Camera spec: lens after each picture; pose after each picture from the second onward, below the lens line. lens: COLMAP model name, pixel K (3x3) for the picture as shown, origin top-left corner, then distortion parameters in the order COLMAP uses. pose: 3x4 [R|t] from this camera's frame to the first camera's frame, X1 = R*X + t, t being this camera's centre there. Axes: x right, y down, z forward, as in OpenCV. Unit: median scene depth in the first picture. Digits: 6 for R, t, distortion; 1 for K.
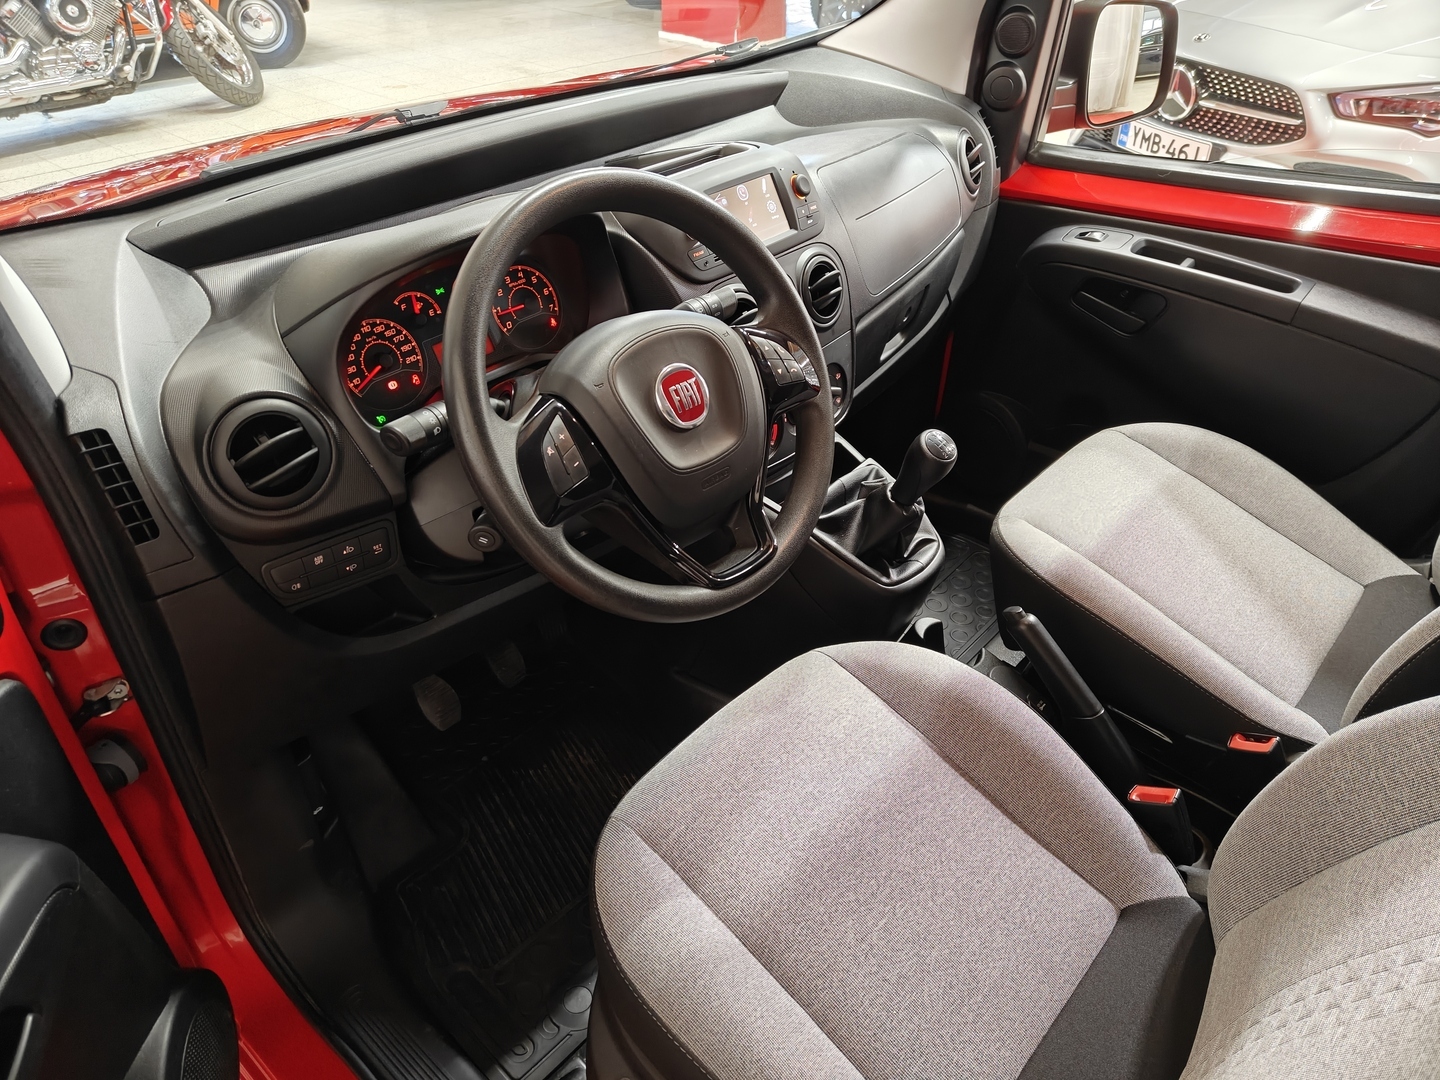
lens RADIAL K [[995.8, 0, 723.1], [0, 995.8, 530.7], [0, 0, 1]] dist [0.001786, -0.004423]
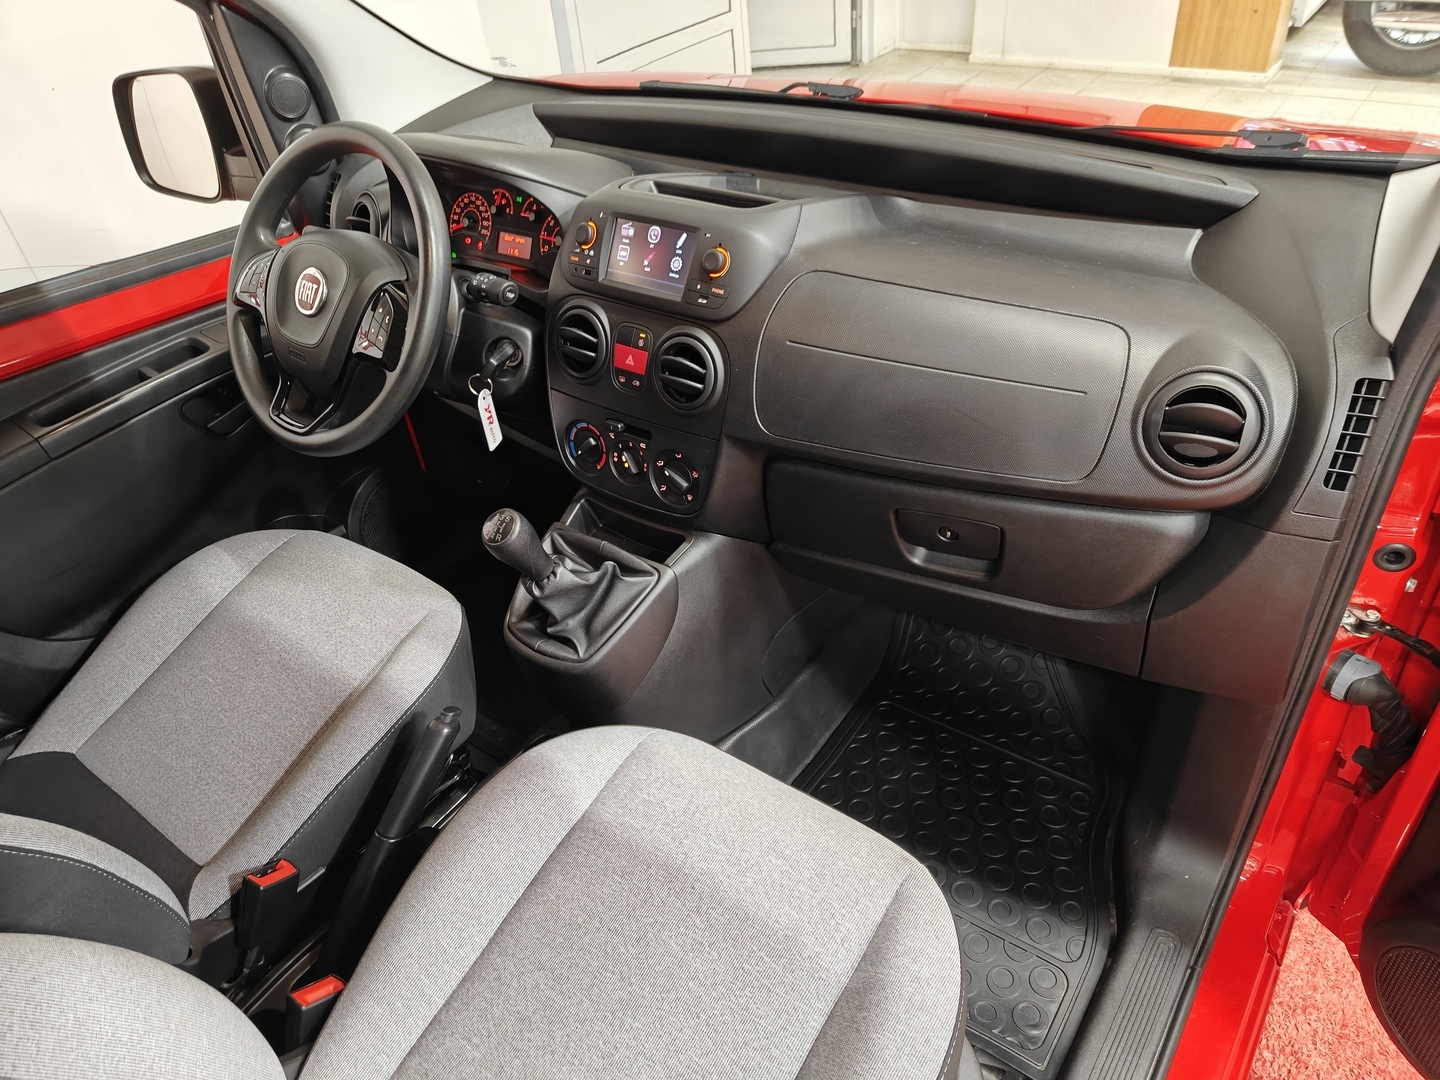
lens RADIAL K [[995.8, 0, 722.3], [0, 995.8, 540.5], [0, 0, 1]] dist [0.001786, -0.004423]
pose [[0.106846, 0.601096, -0.792002, 1.106497], [-0.524452, 0.710809, 0.468722, -0.701170], [0.844710, 0.365286, 0.391193, 0.892832]]
